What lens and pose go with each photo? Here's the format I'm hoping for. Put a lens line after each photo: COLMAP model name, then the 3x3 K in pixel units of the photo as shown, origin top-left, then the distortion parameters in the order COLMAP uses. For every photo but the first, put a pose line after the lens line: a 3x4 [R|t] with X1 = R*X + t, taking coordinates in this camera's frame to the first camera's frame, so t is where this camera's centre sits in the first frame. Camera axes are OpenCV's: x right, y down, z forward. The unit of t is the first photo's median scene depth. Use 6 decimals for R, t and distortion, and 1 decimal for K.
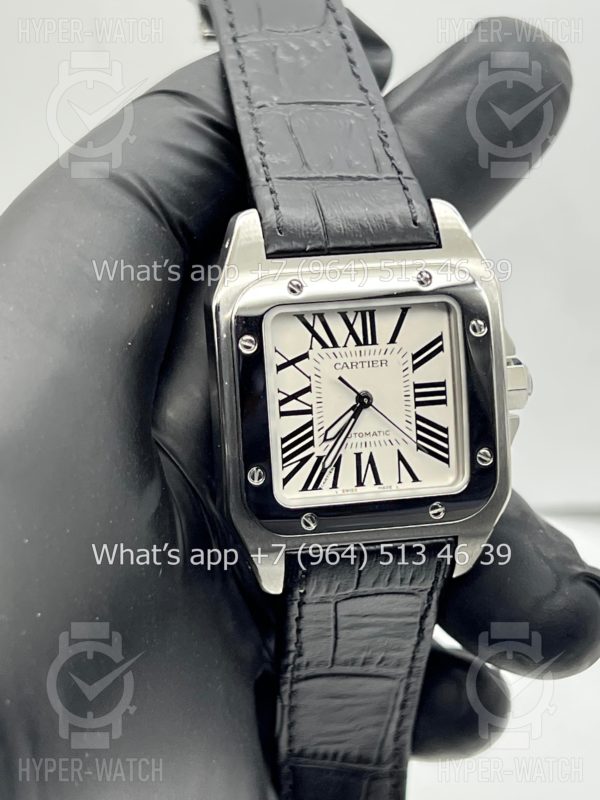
lens RADIAL K [[1813.8, 0, 301.0], [0, 1813.8, 432.2], [0, 0, 1]] dist [0.091101, 0.655022]
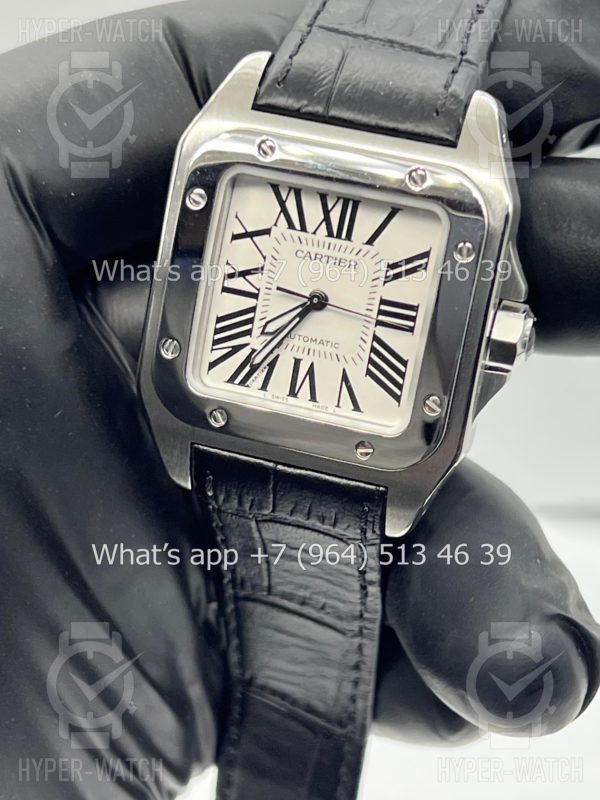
lens RADIAL K [[1813.8, 0, 301.0], [0, 1813.8, 432.2], [0, 0, 1]] dist [0.091101, 0.655022]
pose [[0.893081, 0.292253, -0.342045, 0.335623], [-0.275845, 0.956309, 0.096866, -0.038627], [0.355410, 0.007842, 0.934678, 0.199953]]
